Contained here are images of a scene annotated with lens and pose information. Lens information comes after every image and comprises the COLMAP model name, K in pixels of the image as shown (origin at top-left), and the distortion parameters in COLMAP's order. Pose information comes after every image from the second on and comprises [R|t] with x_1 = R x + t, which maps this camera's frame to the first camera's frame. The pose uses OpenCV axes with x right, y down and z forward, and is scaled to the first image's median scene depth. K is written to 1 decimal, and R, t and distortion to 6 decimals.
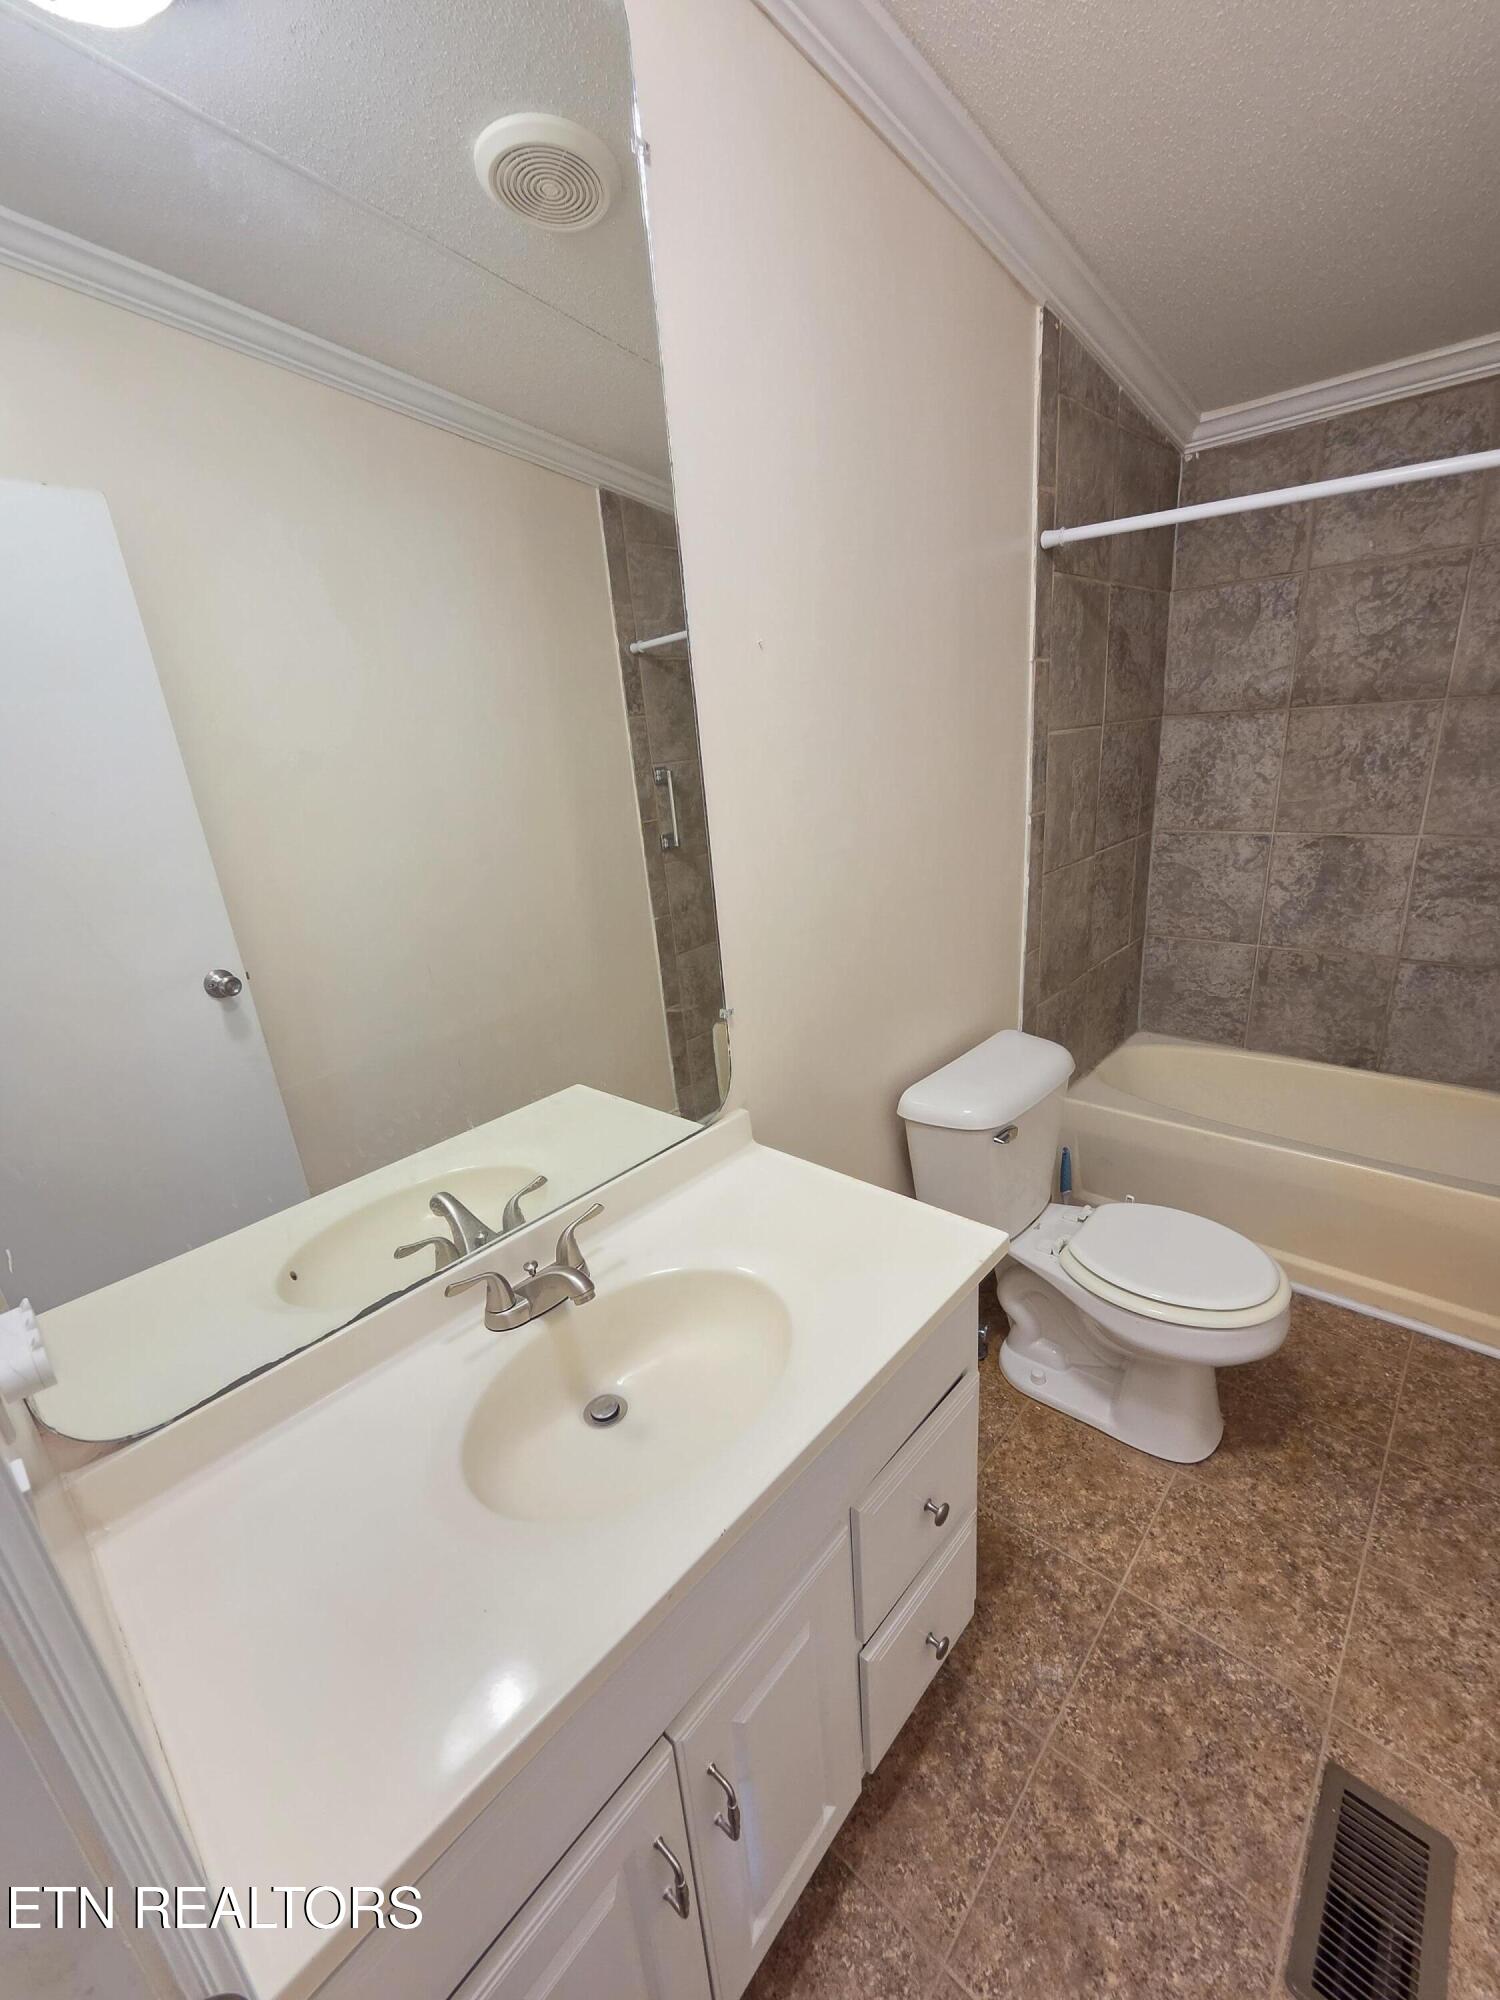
lens RADIAL K [[826.2, 0, 746.3], [0, 826.2, 1015.4], [0, 0, 1]] dist [-0.002460, 0.000235]
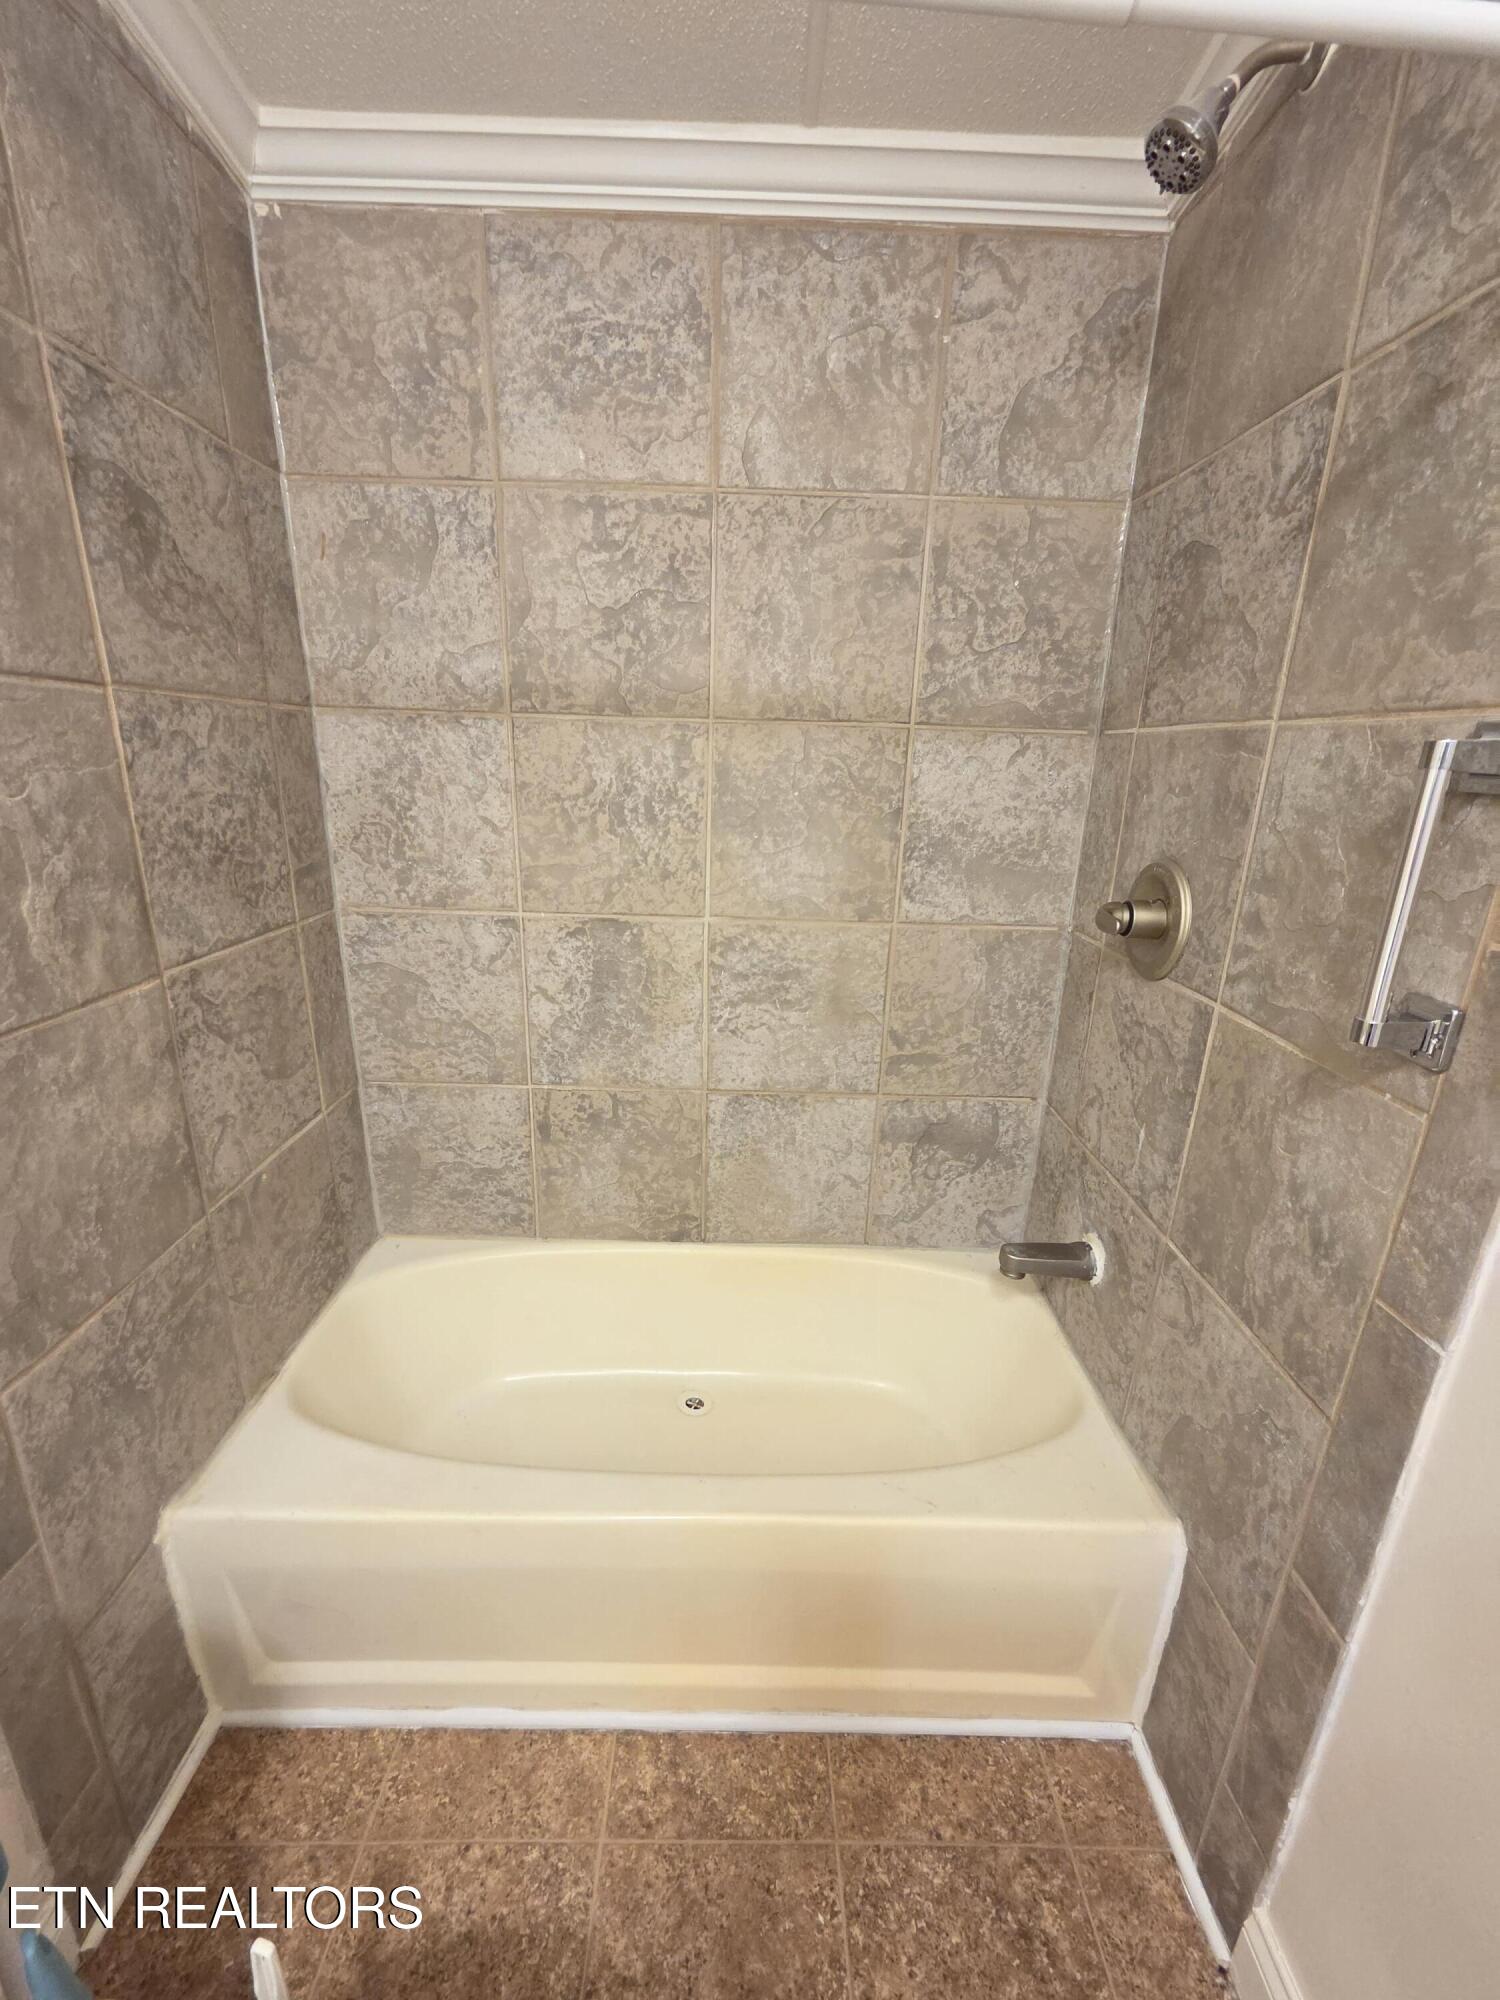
lens RADIAL K [[826.2, 0, 746.3], [0, 826.2, 1015.4], [0, 0, 1]] dist [-0.002460, 0.000235]
pose [[0.723996, -0.111979, 0.680654, 0.345826], [0.145203, 0.989367, 0.008319, -0.132208], [-0.674348, 0.092810, 0.732558, 0.458447]]
